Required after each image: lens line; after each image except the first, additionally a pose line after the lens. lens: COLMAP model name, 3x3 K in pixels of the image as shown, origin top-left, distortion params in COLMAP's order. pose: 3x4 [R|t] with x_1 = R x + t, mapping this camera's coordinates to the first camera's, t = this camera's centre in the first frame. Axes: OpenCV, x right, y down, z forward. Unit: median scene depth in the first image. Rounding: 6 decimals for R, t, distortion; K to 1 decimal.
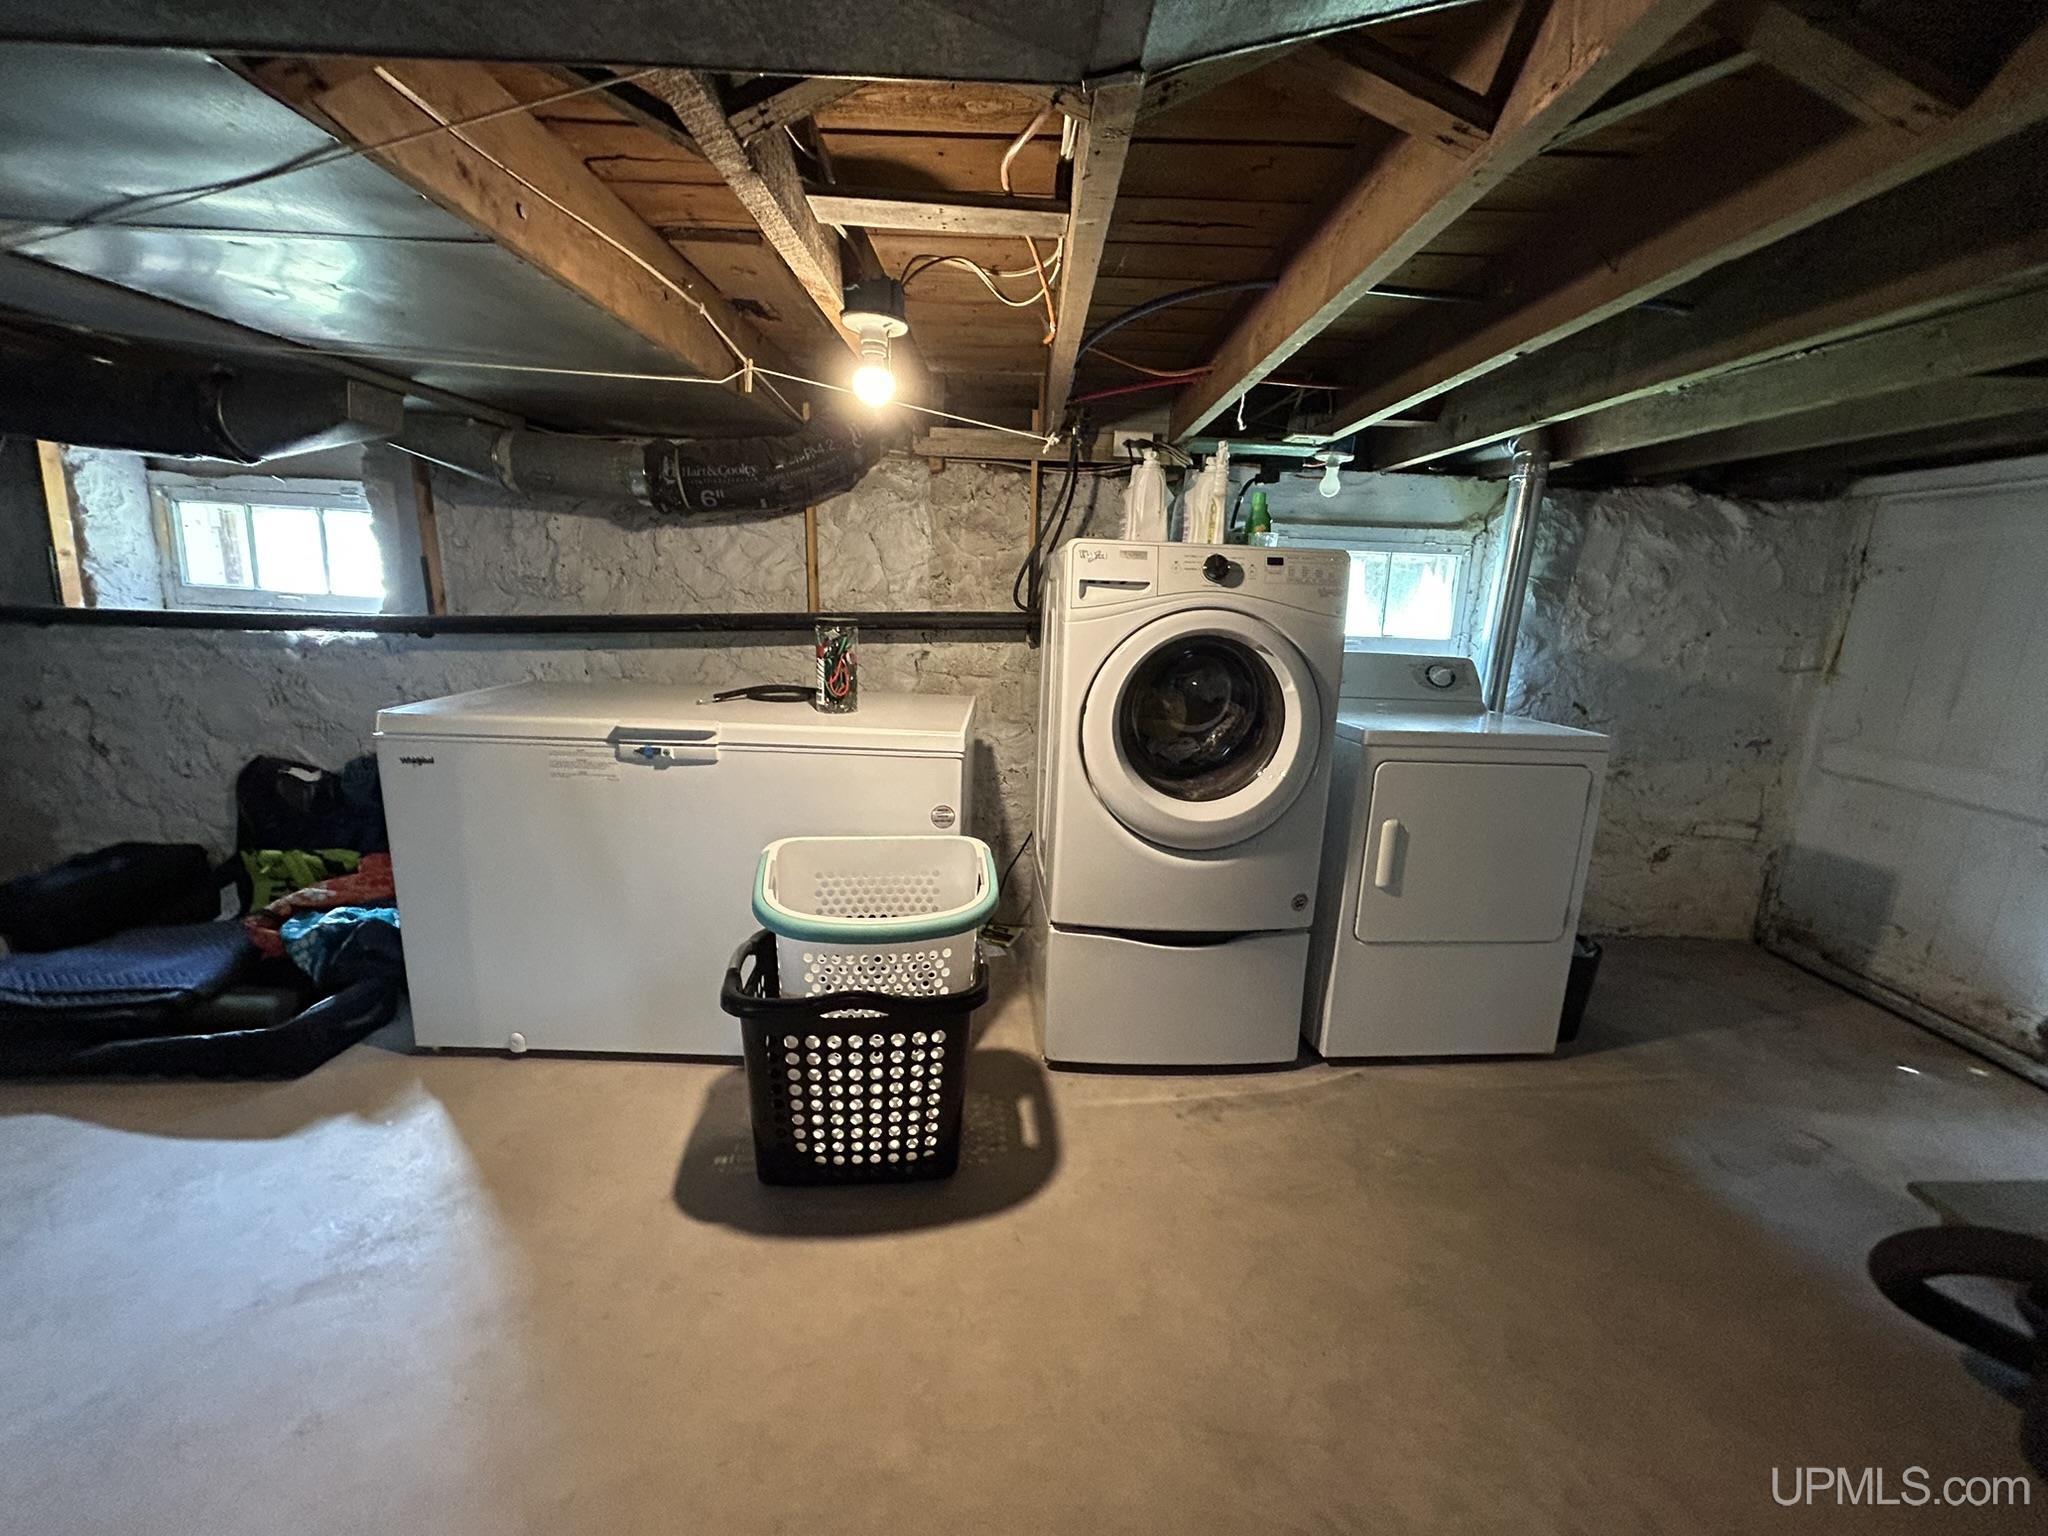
lens RADIAL K [[820.2, 0, 1023.4], [0, 820.2, 768.4], [0, 0, 1]] dist [0.000203, -0.000163]
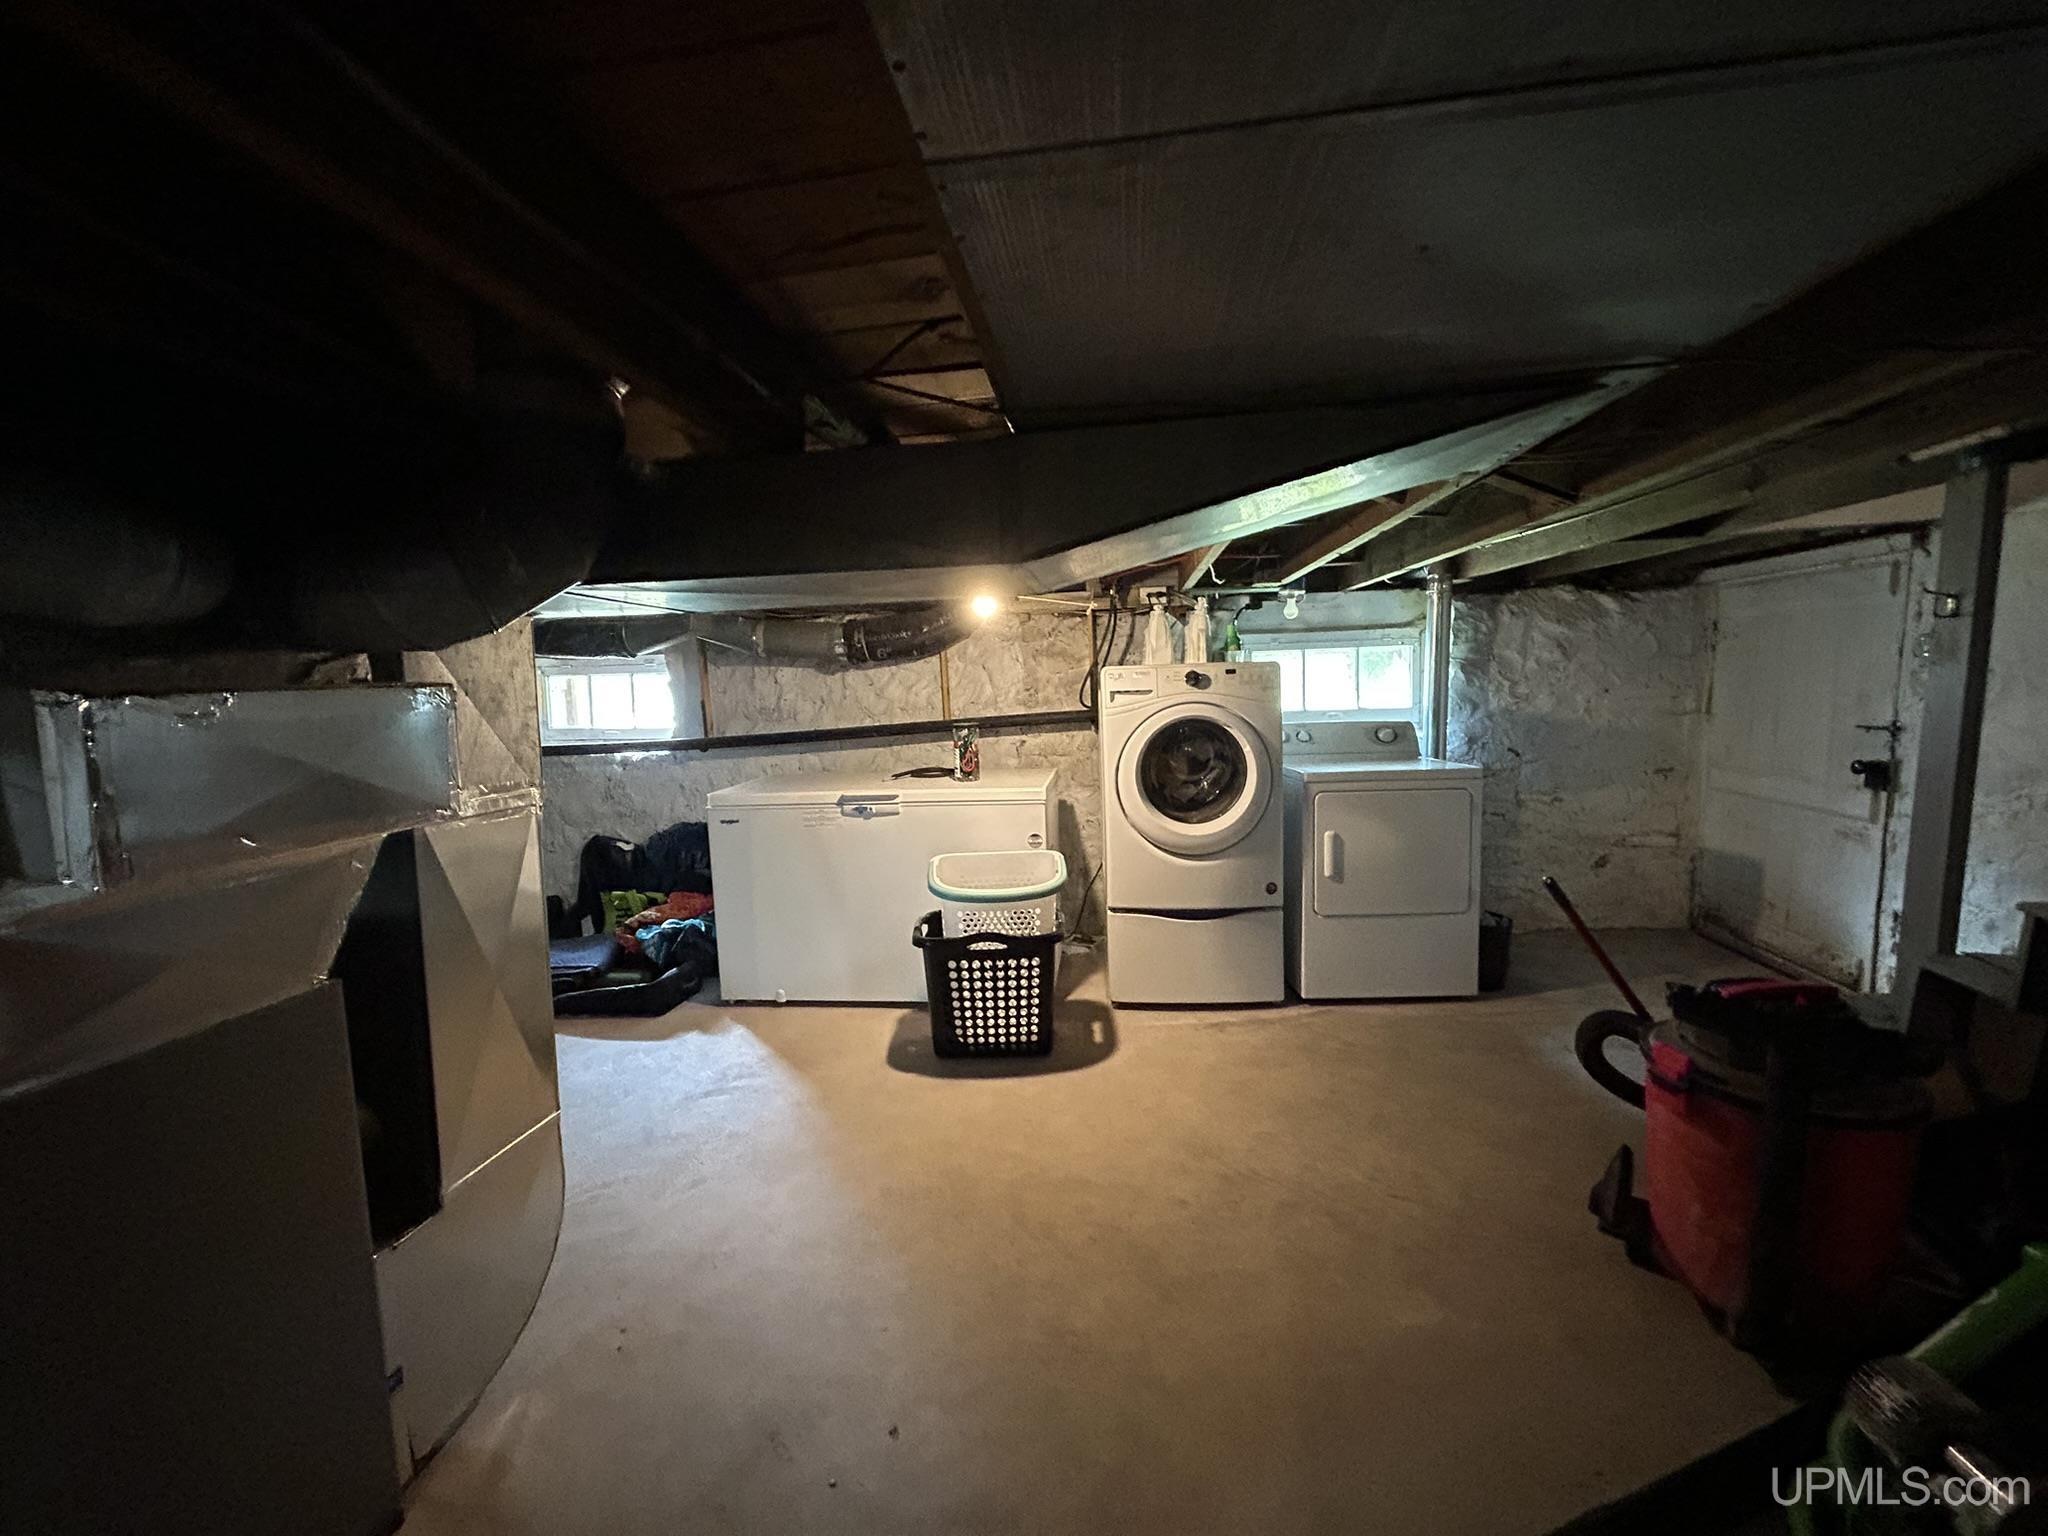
lens RADIAL K [[820.2, 0, 1025.8], [0, 820.2, 764.7], [0, 0, 1]] dist [0.000203, -0.000163]
pose [[0.989871, -0.058962, -0.129147, 0.087064], [0.044191, 0.992452, -0.114394, 0.081588], [0.134917, 0.107528, 0.985005, -0.525514]]
